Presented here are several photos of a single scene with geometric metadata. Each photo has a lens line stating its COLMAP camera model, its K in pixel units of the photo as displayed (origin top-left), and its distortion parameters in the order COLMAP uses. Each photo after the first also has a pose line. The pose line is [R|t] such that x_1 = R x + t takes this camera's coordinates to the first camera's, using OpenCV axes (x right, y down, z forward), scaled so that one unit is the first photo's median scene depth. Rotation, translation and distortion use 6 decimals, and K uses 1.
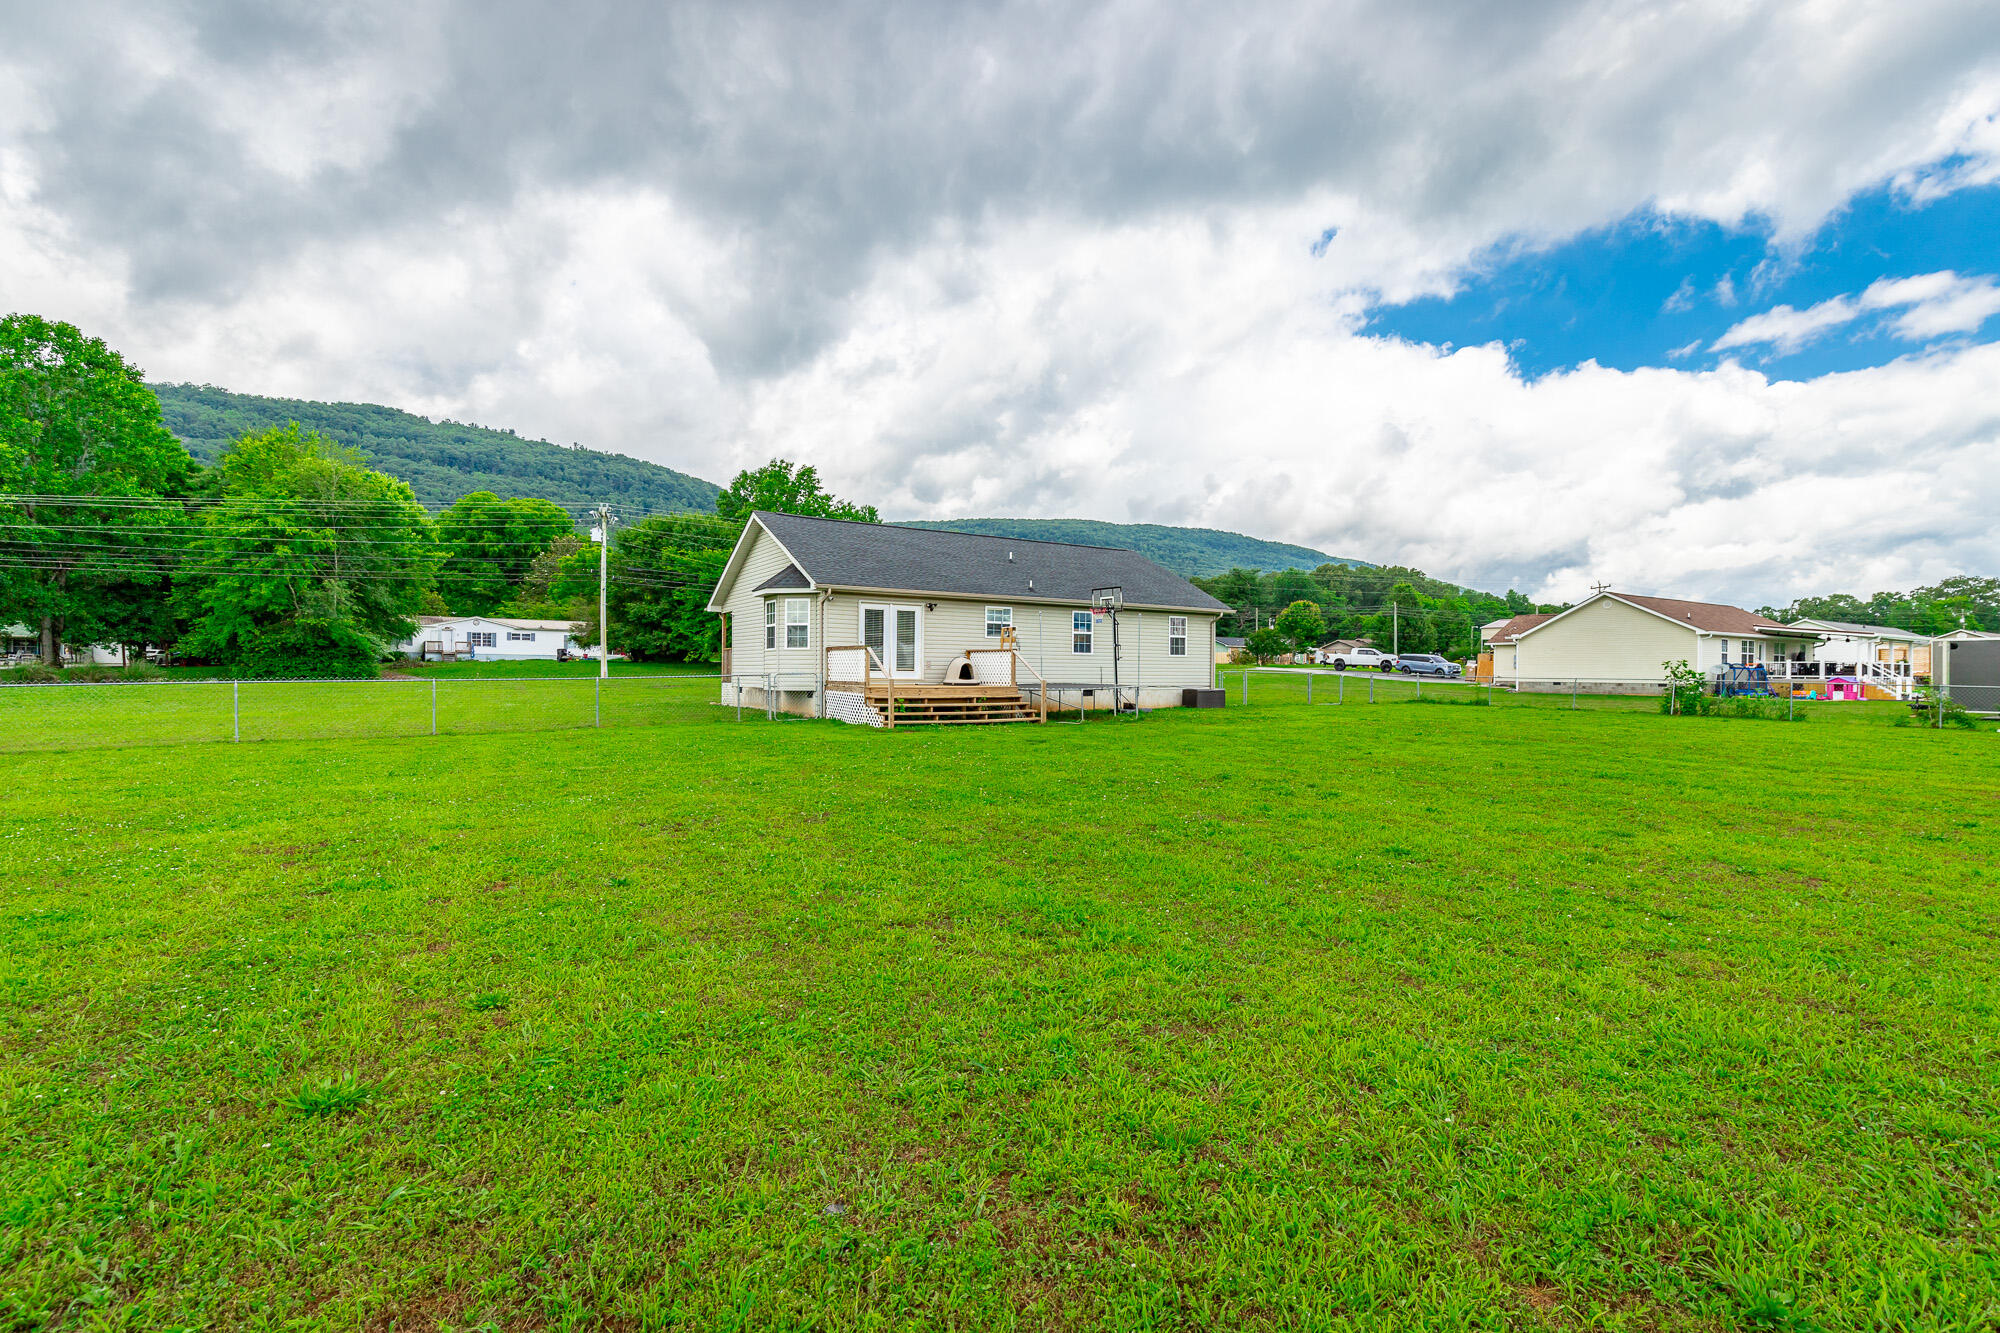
lens RADIAL K [[891.1, 0, 1003.5], [0, 891.1, 664.7], [0, 0, 1]] dist [0.000964, 0.000143]
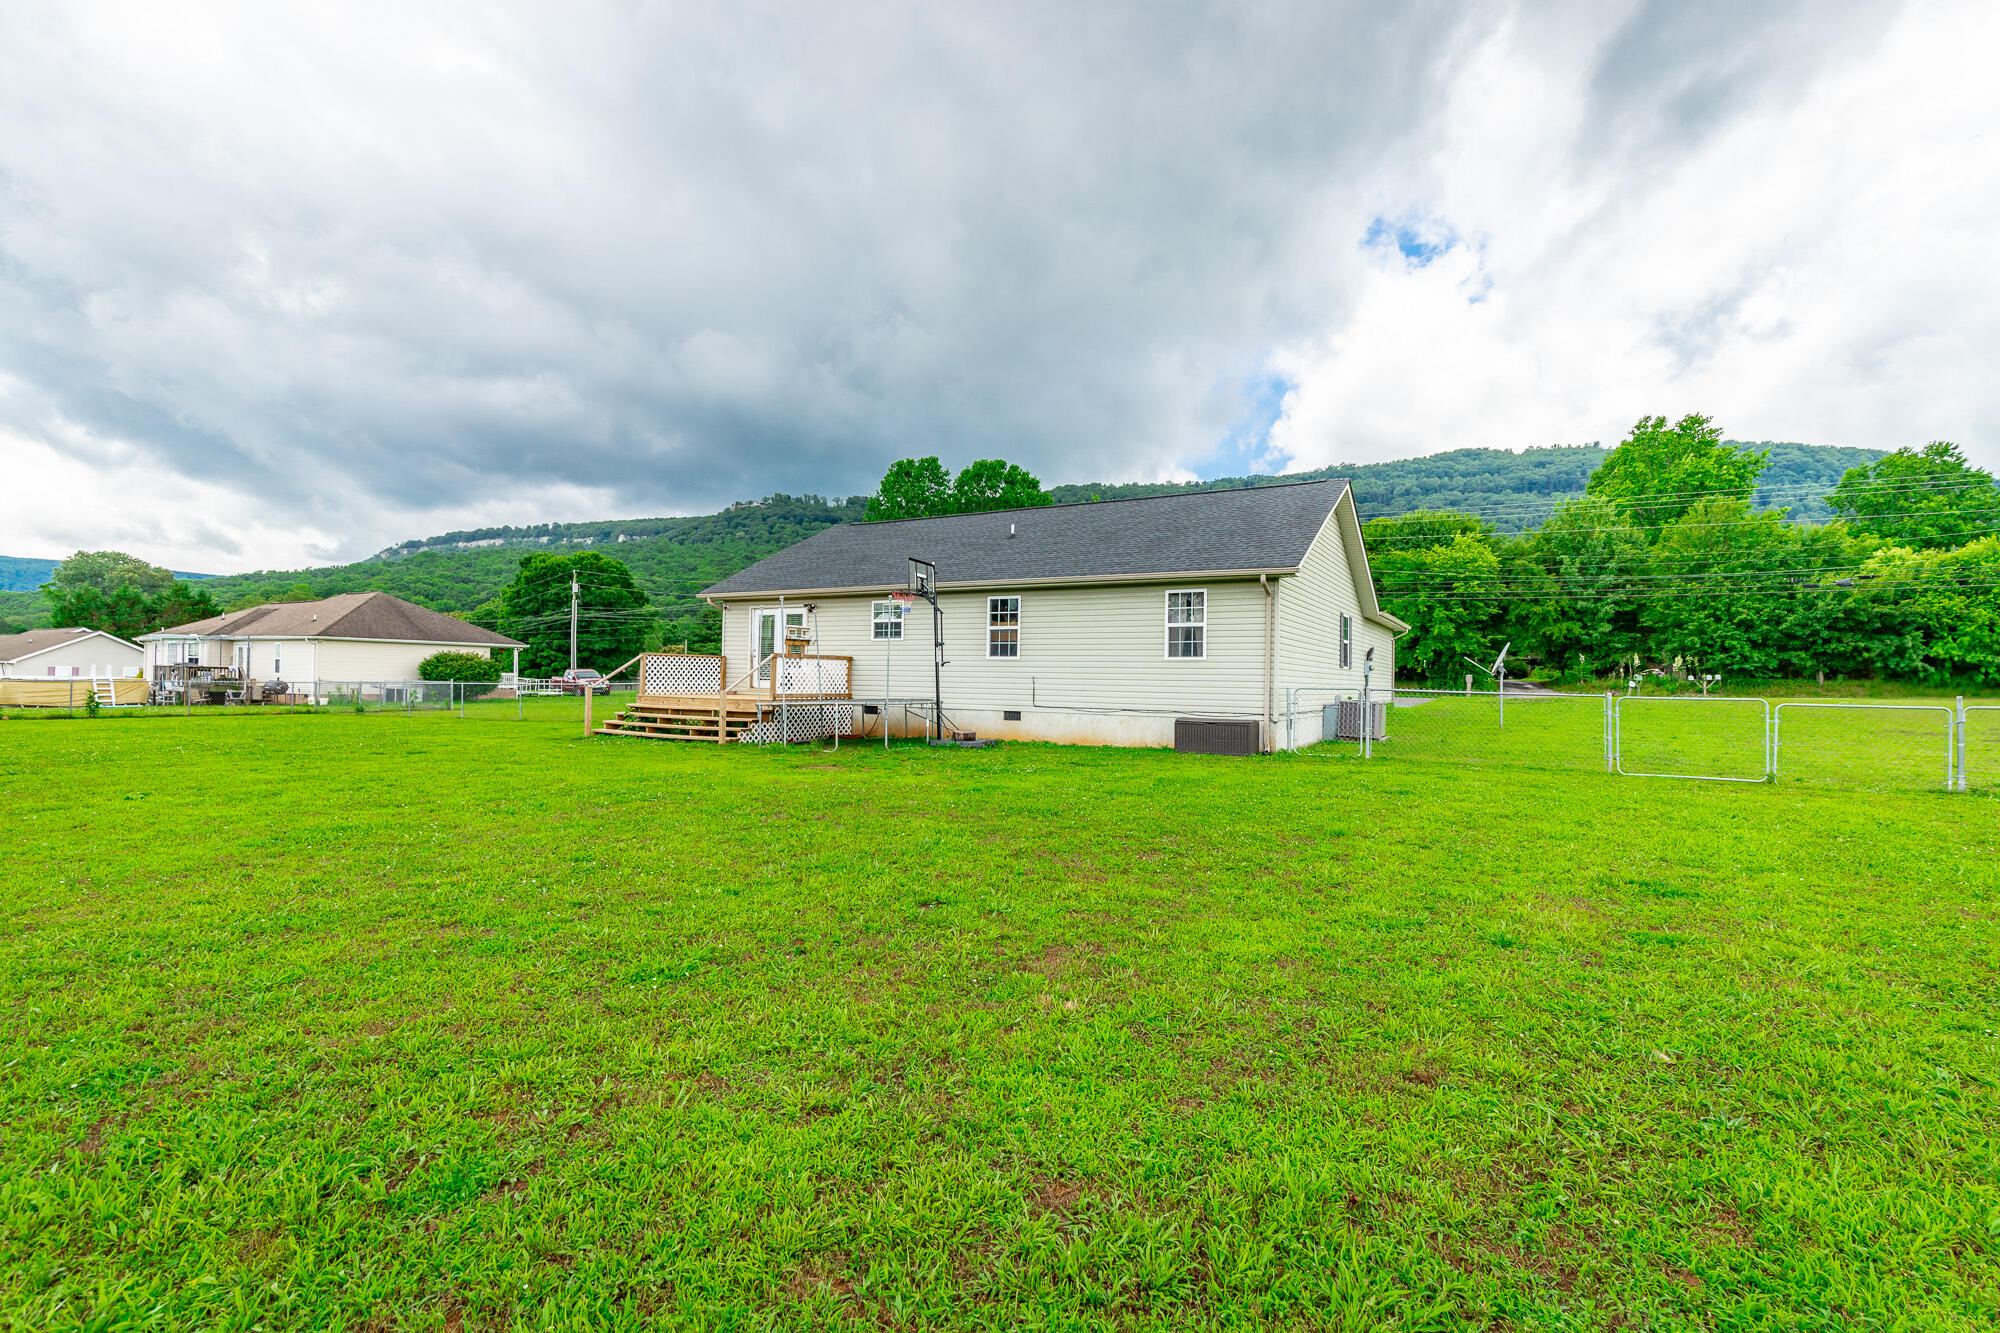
lens RADIAL K [[891.1, 0, 1002.1], [0, 891.1, 670.8], [0, 0, 1]] dist [0.000964, 0.000143]
pose [[0.460108, -0.010009, -0.887807, 0.746140], [-0.006712, 0.999869, -0.014751, 0.008031], [0.887838, 0.012746, 0.459980, 0.731073]]
